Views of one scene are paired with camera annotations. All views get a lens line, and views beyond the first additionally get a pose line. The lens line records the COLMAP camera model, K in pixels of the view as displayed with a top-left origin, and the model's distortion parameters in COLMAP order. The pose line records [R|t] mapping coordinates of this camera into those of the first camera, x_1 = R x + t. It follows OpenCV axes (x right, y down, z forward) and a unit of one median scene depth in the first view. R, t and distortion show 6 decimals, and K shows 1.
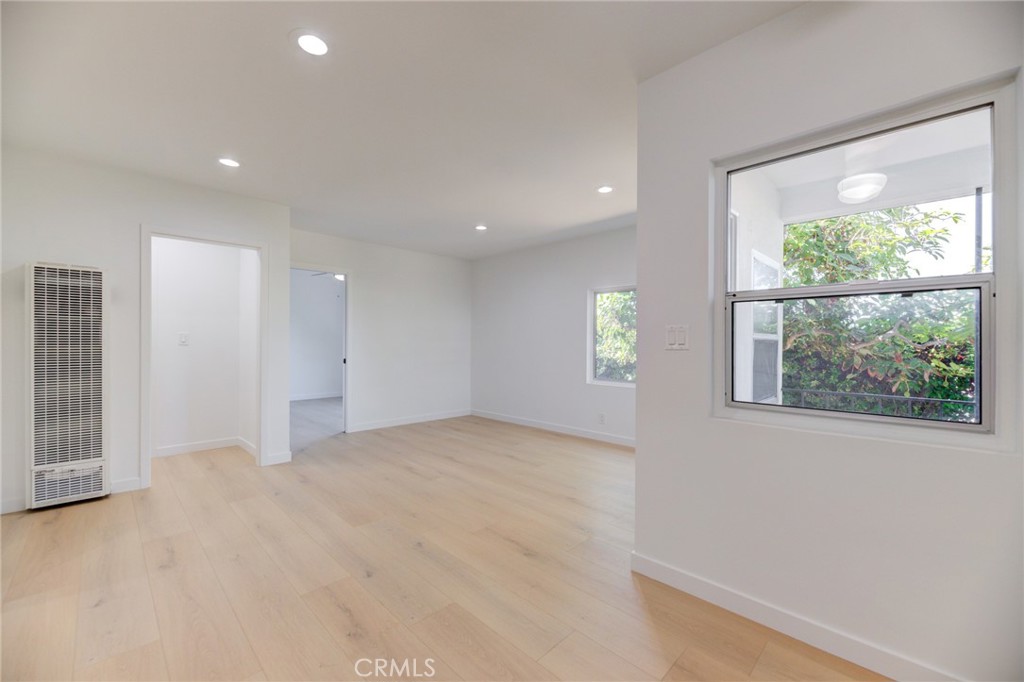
lens RADIAL K [[412.3, 0, 512.0], [0, 412.3, 341.0], [0, 0, 1]] dist [0.002121, -0.000185]
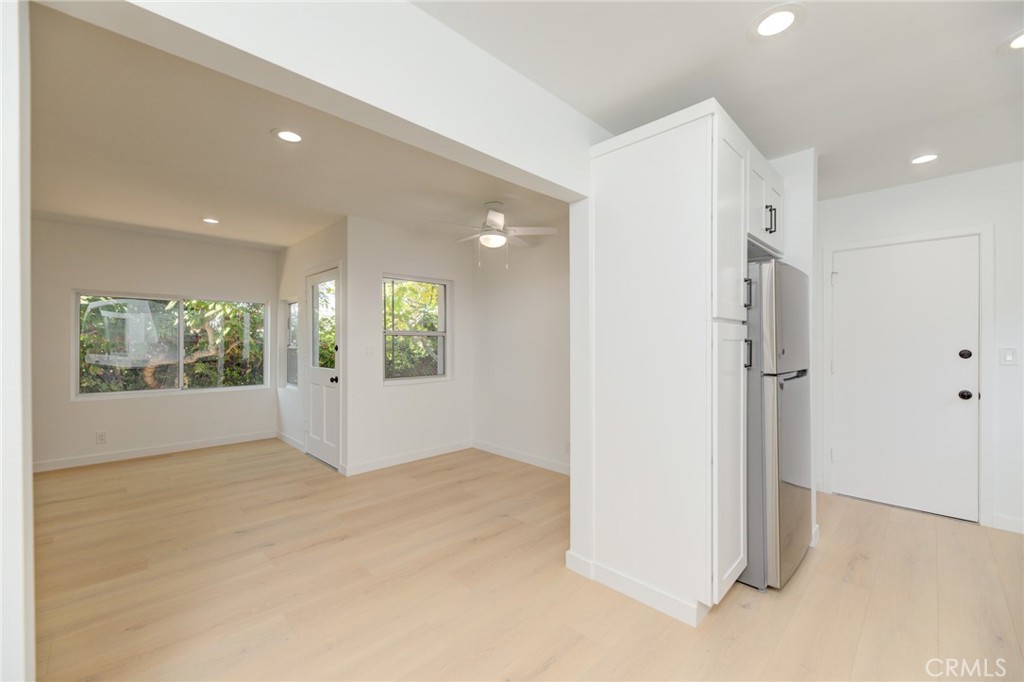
lens RADIAL K [[412.3, 0, 512.0], [0, 412.3, 341.0], [0, 0, 1]] dist [0.002121, -0.000185]
pose [[0.004154, -0.004954, 0.999979, -1.707193], [-0.005746, 0.999971, 0.004978, -0.076880], [-0.999975, -0.005767, 0.004125, 0.273165]]
